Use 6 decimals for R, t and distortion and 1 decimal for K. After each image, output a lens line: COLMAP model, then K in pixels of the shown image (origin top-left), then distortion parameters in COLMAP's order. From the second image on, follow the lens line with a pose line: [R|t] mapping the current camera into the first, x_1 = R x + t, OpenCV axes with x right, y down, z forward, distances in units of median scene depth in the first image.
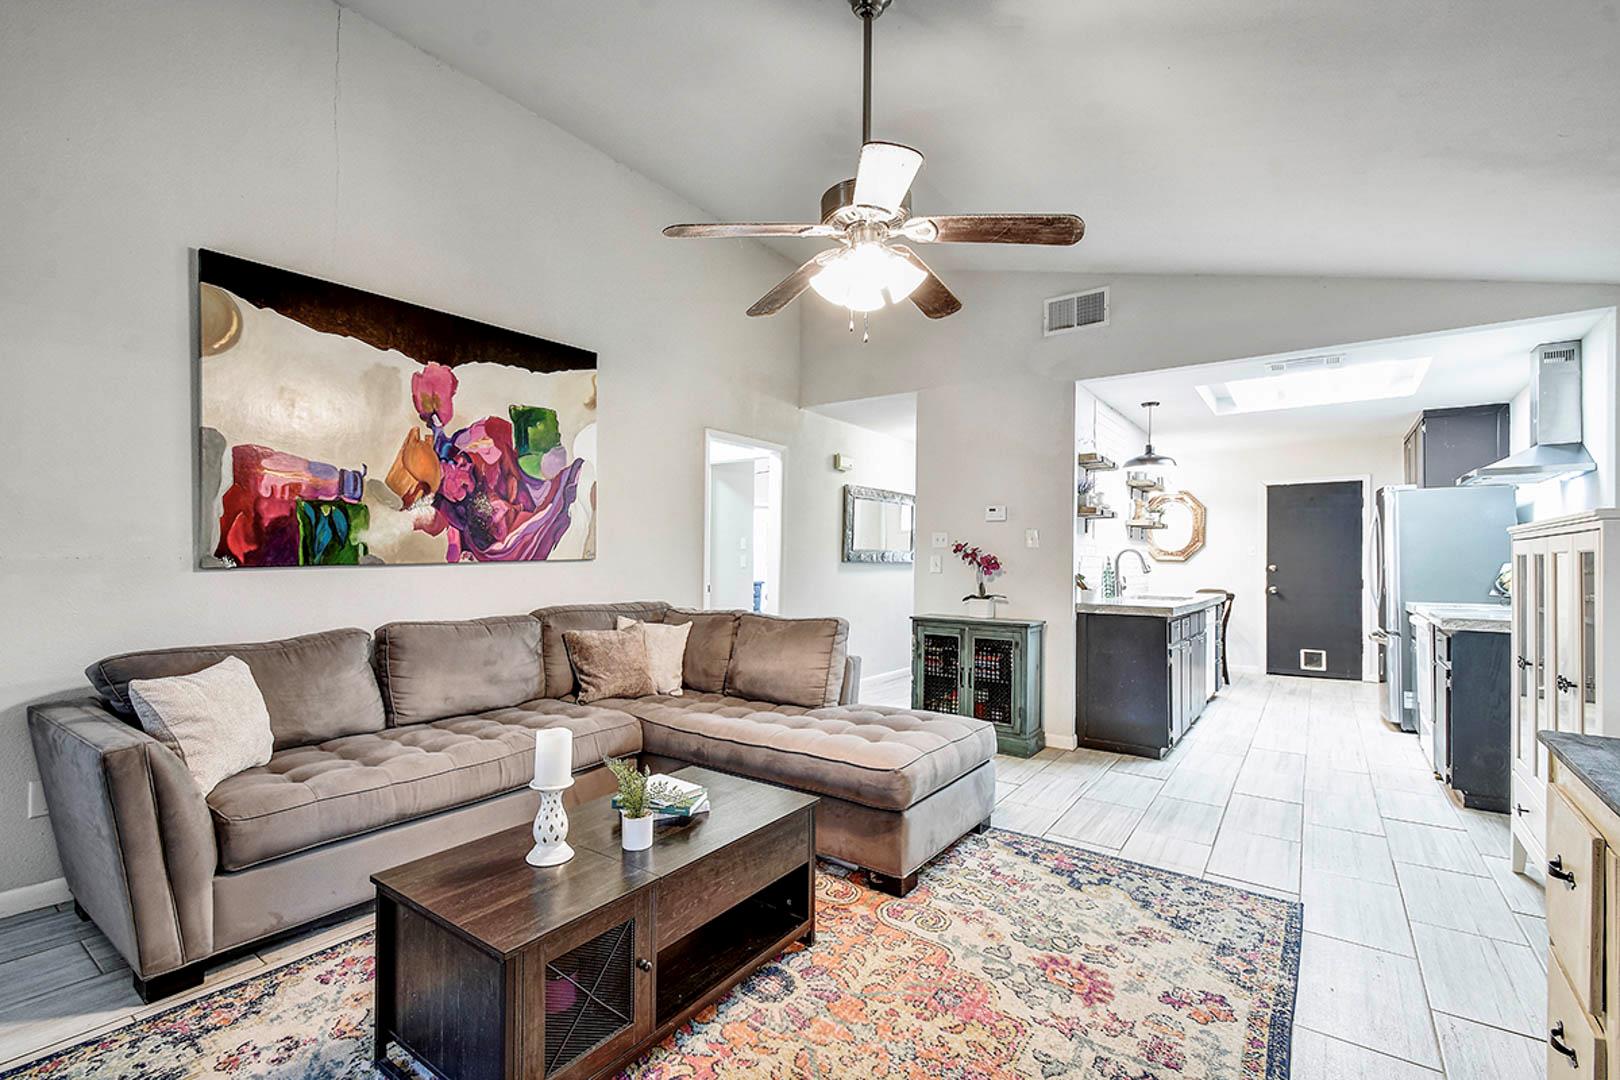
lens RADIAL K [[708.6, 0, 787.3], [0, 708.6, 547.8], [0, 0, 1]] dist [0.003778, -0.006903]
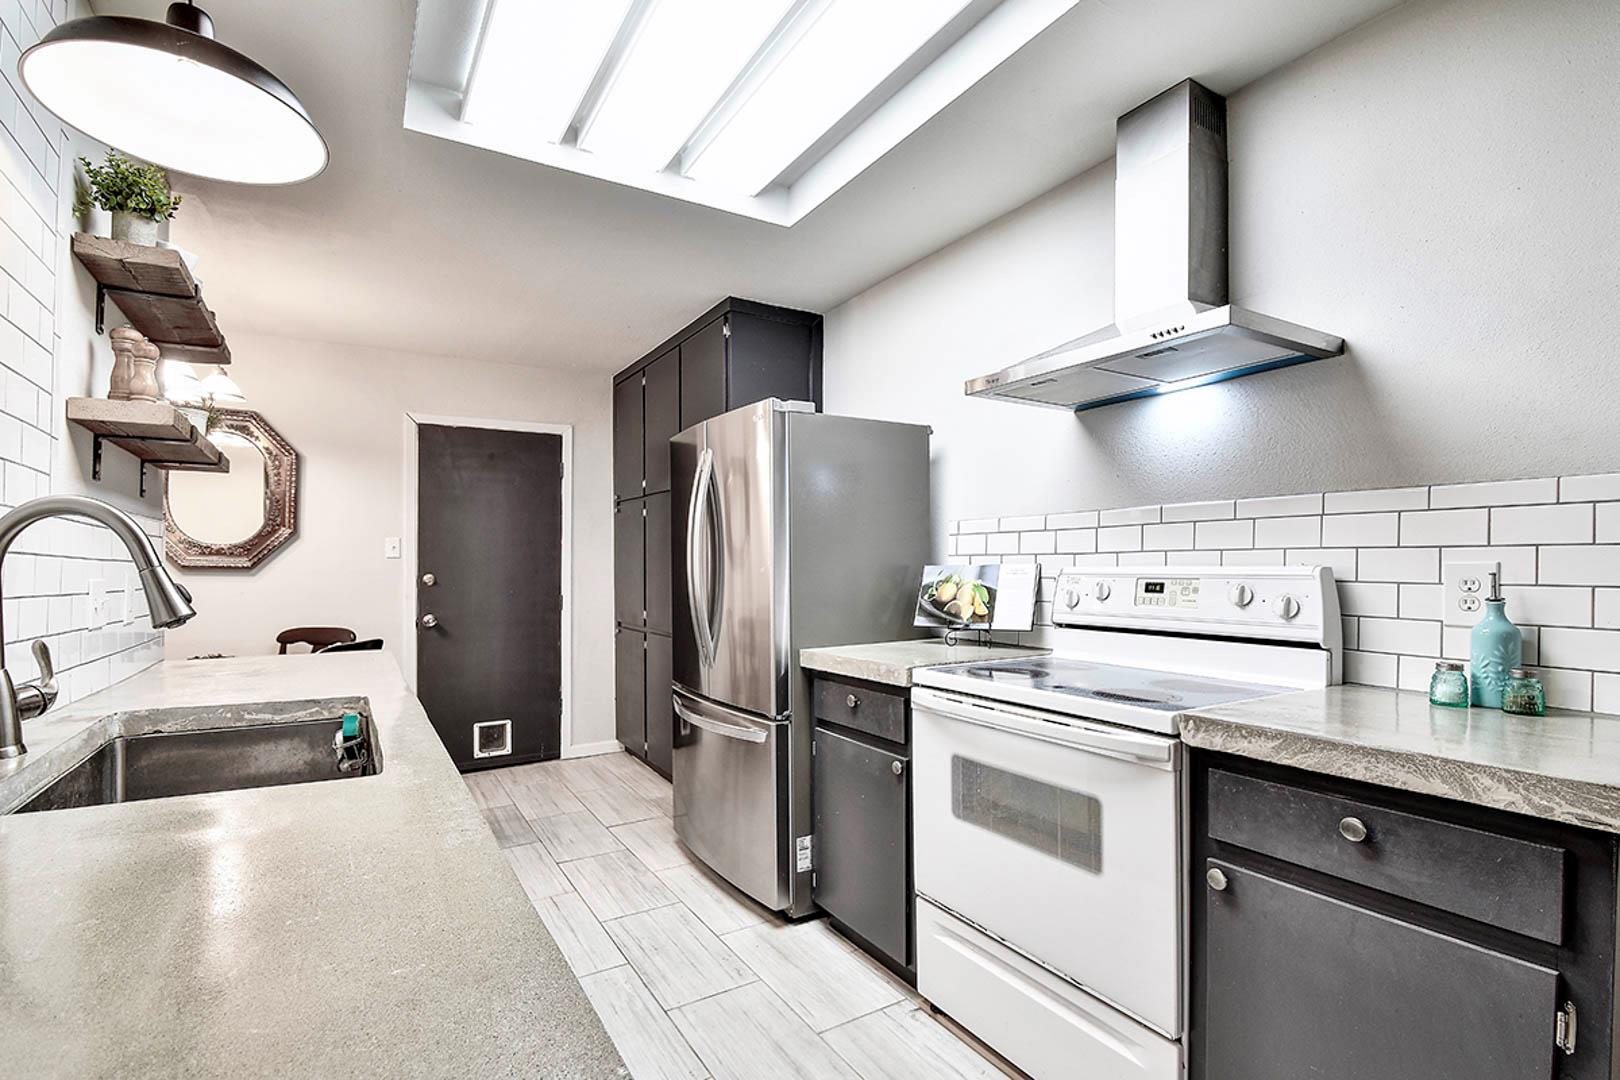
lens RADIAL K [[751.2, 0, 798.1], [0, 751.2, 556.5], [0, 0, 1]] dist [-0.008338, -0.001435]
pose [[0.372673, 0.002295, 0.927960, 0.652485], [-0.006264, 0.999980, 0.000042, 0.023558], [-0.927942, -0.005828, 0.372680, 1.308576]]
